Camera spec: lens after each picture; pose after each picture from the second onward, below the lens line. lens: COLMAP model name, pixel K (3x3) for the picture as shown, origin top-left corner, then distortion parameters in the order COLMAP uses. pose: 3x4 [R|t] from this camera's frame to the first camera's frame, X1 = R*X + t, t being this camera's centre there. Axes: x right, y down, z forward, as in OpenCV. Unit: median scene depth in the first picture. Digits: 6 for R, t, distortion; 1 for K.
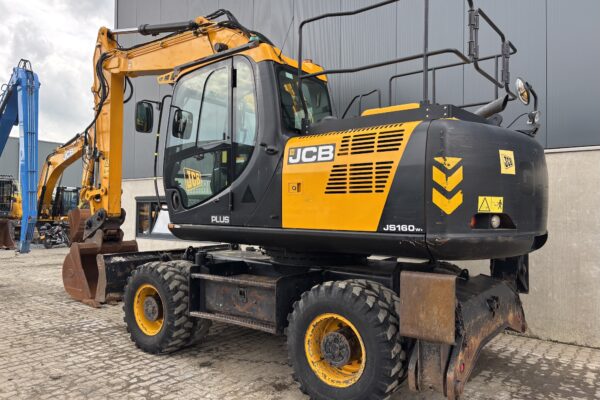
lens RADIAL K [[454.6, 0, 298.7], [0, 454.6, 200.0], [0, 0, 1]] dist [0.036827, -0.033138]
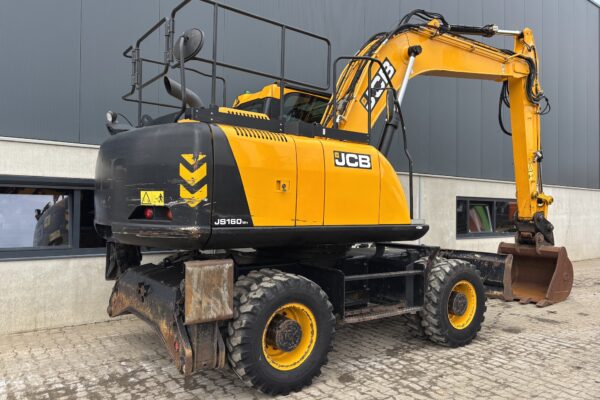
lens RADIAL K [[454.6, 0, 298.7], [0, 454.6, 200.0], [0, 0, 1]] dist [0.036827, -0.033138]
pose [[0.257435, 0.011131, 0.966232, -1.685938], [-0.039563, 0.999217, -0.000970, 0.015396], [-0.965485, -0.037977, 0.257673, 1.317038]]
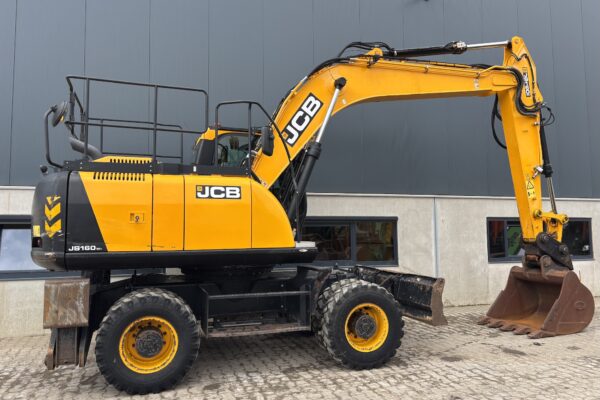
lens RADIAL K [[454.6, 0, 298.7], [0, 454.6, 200.0], [0, 0, 1]] dist [0.036827, -0.033138]
pose [[0.542841, 0.047563, 0.838488, -1.543558], [-0.009610, 0.998681, -0.050429, -0.001996], [-0.839781, 0.019317, 0.542582, 0.696950]]
